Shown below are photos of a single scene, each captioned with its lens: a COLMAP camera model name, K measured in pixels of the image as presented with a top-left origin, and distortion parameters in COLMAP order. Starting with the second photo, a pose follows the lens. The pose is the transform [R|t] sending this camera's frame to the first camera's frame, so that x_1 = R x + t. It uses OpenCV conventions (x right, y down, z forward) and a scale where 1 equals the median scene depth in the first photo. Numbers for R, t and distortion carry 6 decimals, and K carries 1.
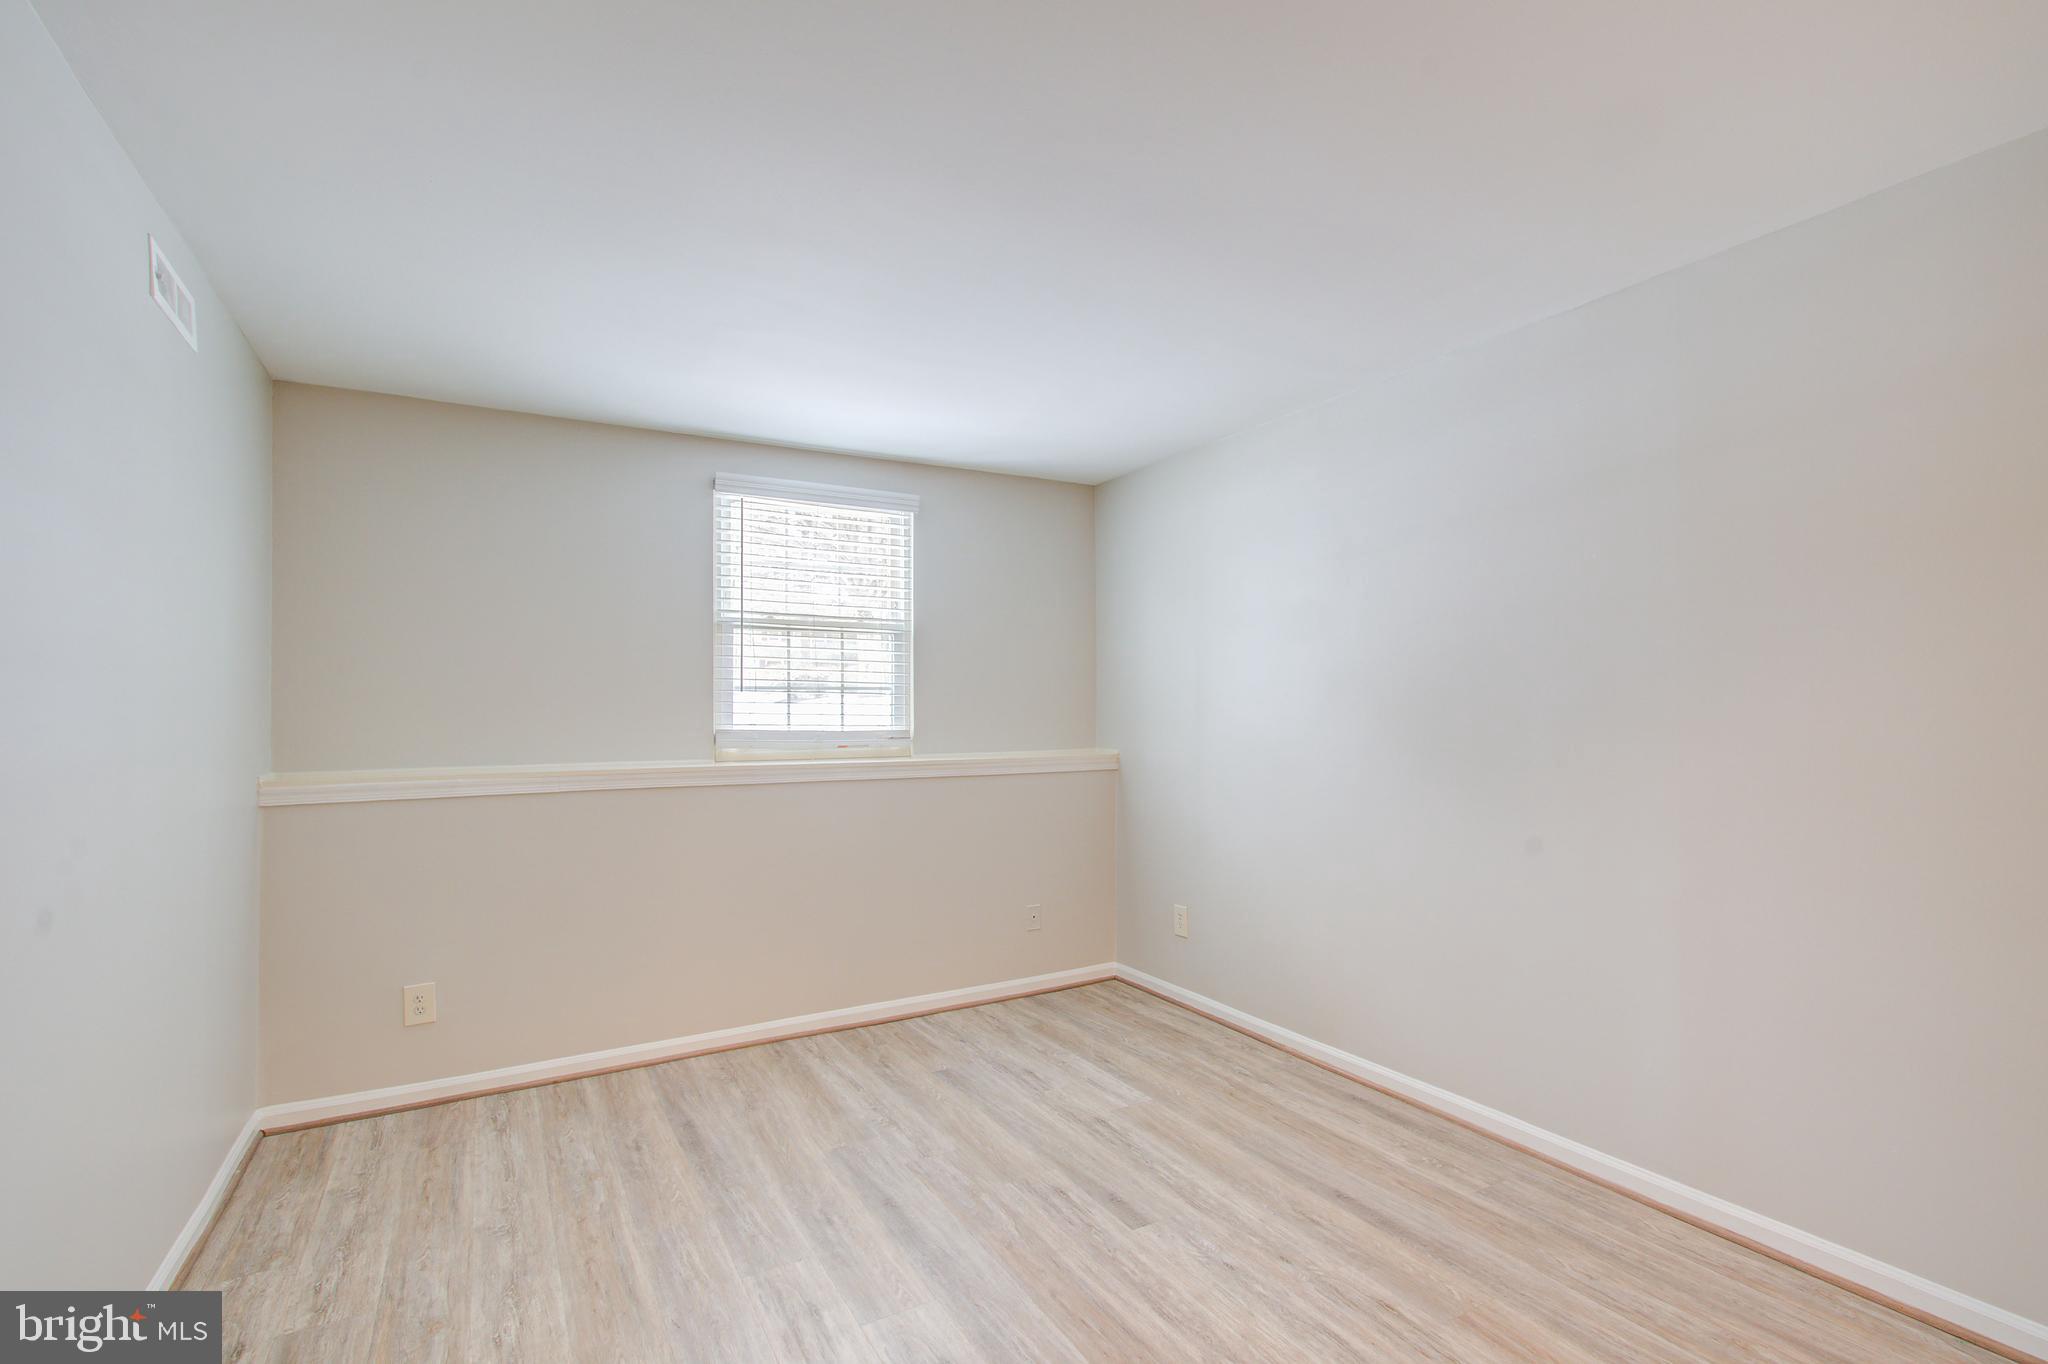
lens RADIAL K [[925.4, 0, 1025.0], [0, 925.4, 708.6], [0, 0, 1]] dist [0.003873, 0.000986]
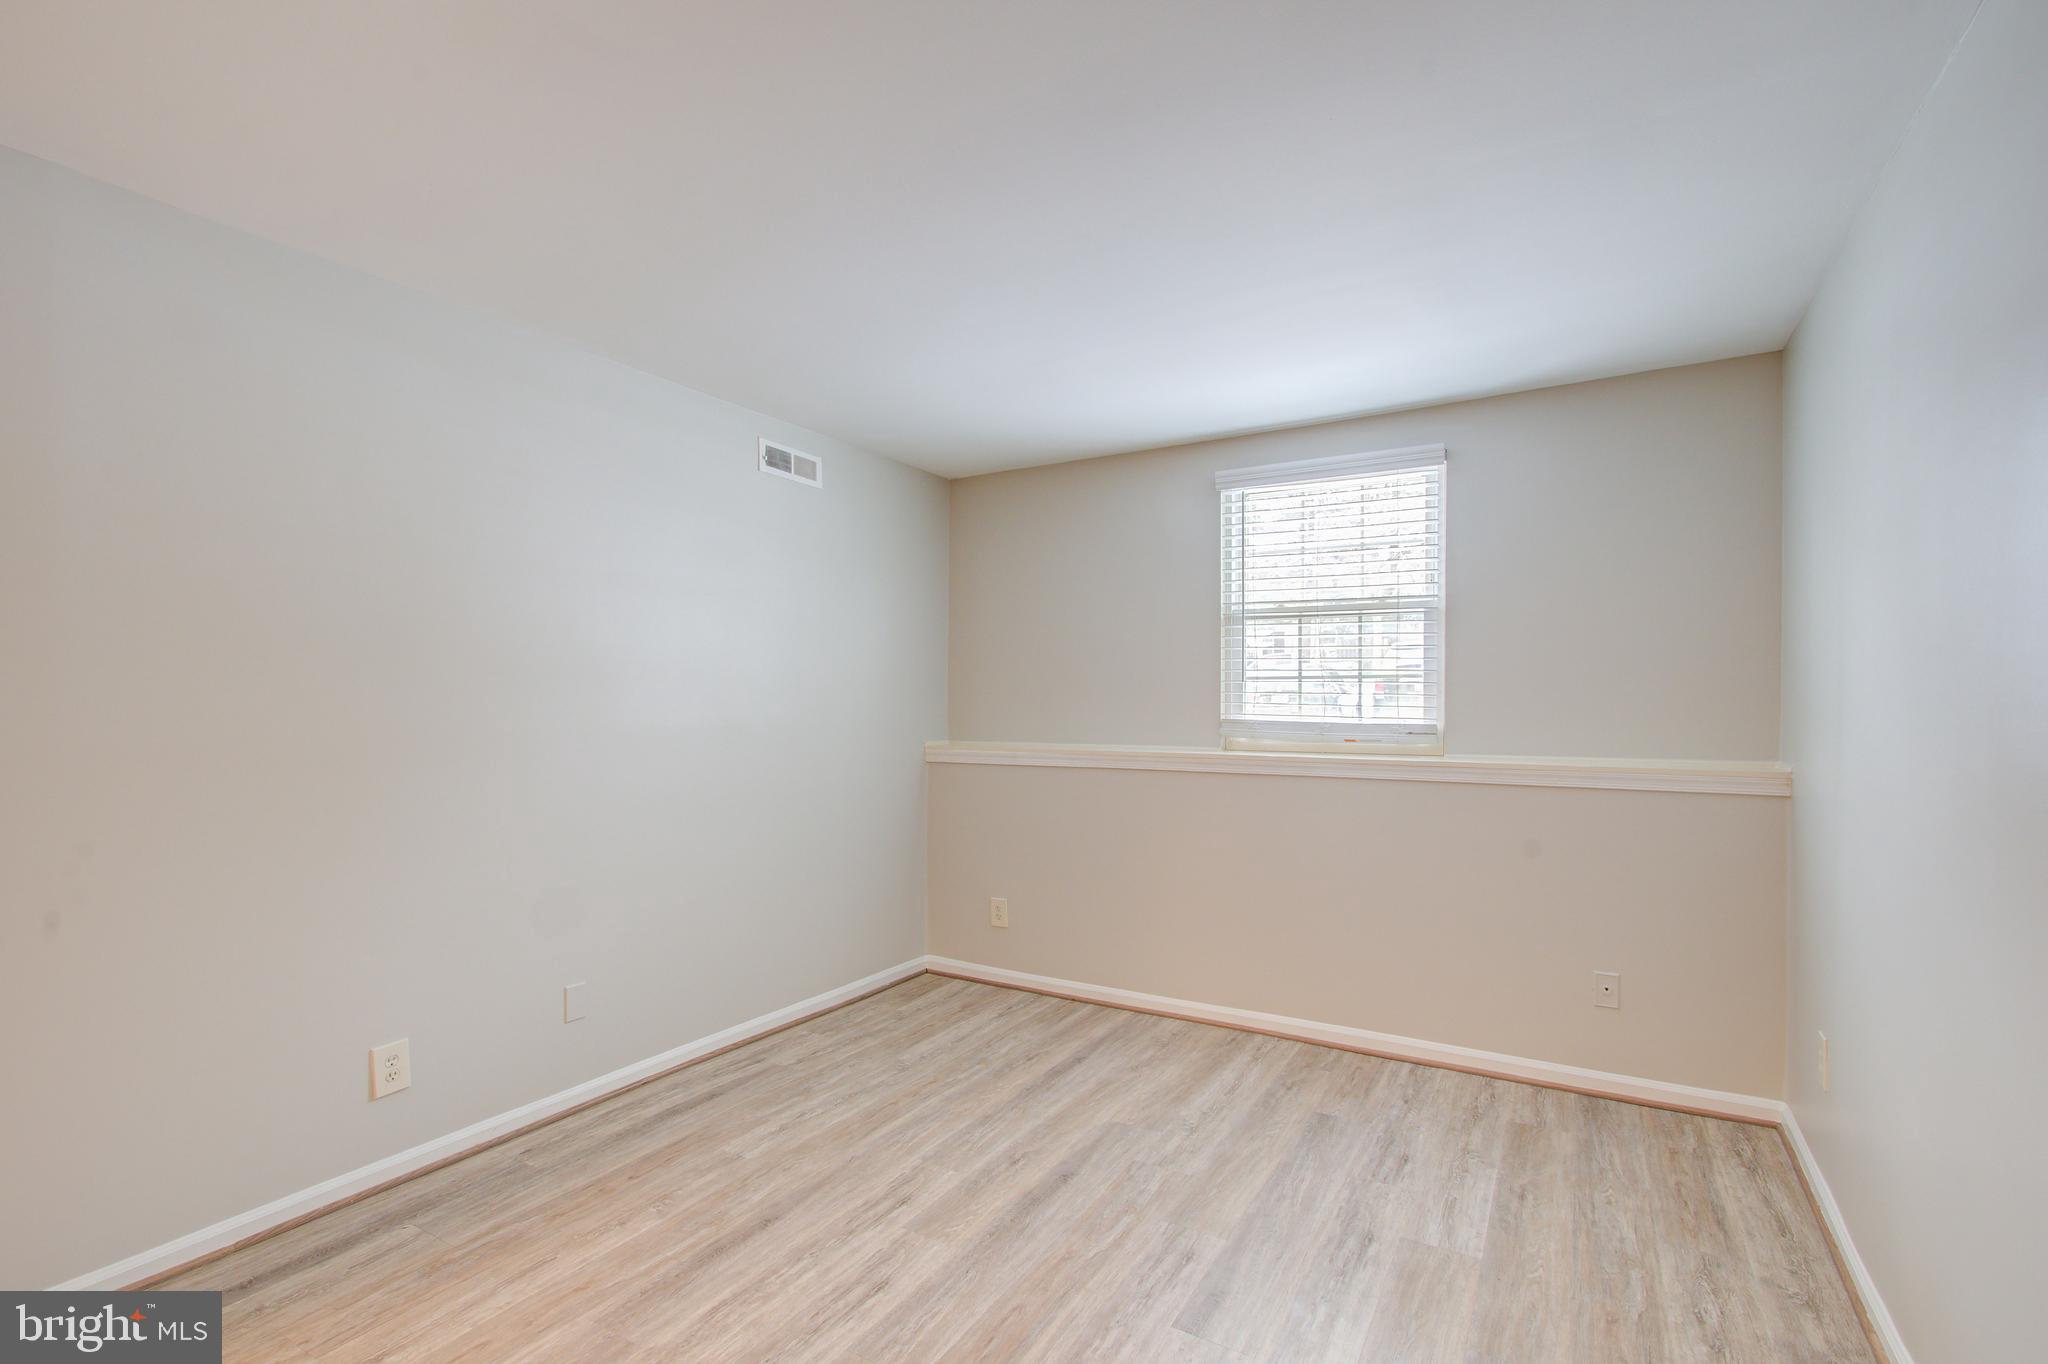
lens RADIAL K [[925.4, 0, 1025.0], [0, 925.4, 708.6], [0, 0, 1]] dist [0.003873, 0.000986]
pose [[0.489171, 0.008948, -0.872142, 0.495442], [-0.000264, 0.999949, 0.010111, 0.000390], [0.872188, -0.004716, 0.489148, 0.309484]]
